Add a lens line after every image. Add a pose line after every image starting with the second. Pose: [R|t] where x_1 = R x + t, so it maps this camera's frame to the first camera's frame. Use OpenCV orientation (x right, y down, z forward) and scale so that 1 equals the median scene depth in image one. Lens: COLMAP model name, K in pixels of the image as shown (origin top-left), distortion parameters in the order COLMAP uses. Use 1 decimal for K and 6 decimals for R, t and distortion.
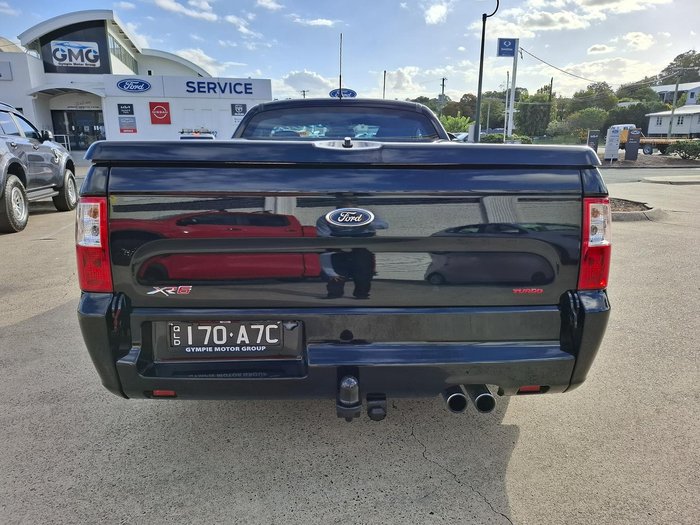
lens RADIAL K [[487.5, 0, 323.3], [0, 487.5, 244.6], [0, 0, 1]] dist [0.047411, -0.066289]
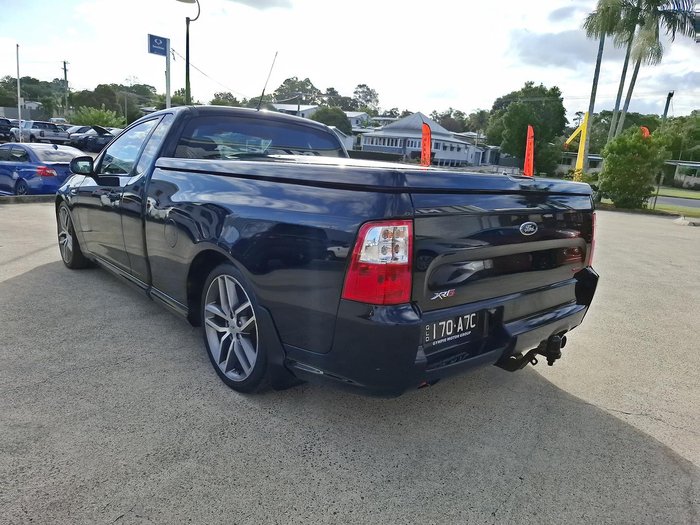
lens RADIAL K [[505.2, 0, 349.6], [0, 505.2, 246.3], [0, 0, 1]] dist [0.046611, -0.055316]
pose [[0.742713, -0.052880, 0.667518, -0.073510], [0.054978, 0.998327, 0.017915, -0.003398], [-0.667349, 0.023393, 0.744378, 0.012176]]
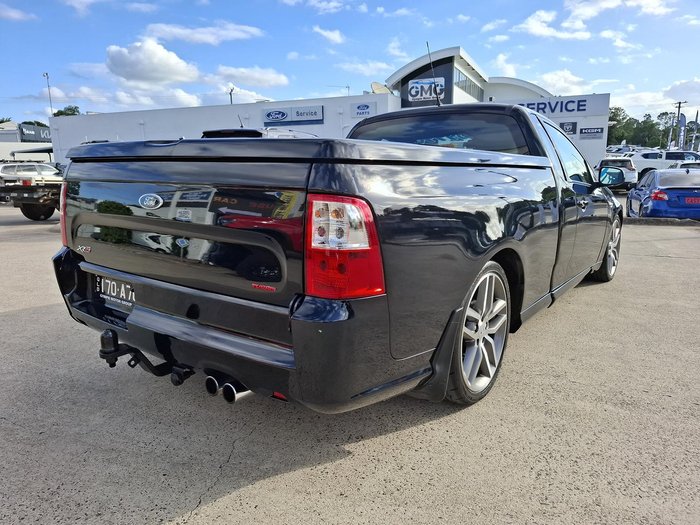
lens RADIAL K [[458.9, 0, 350.0], [0, 458.9, 262.5], [0, 0, 1]] dist [0.036963, -0.031610]
pose [[0.793167, 0.117502, -0.597561, 0.060492], [-0.116335, 0.992375, 0.040720, -0.000566], [0.597789, 0.037220, 0.800789, 0.022490]]
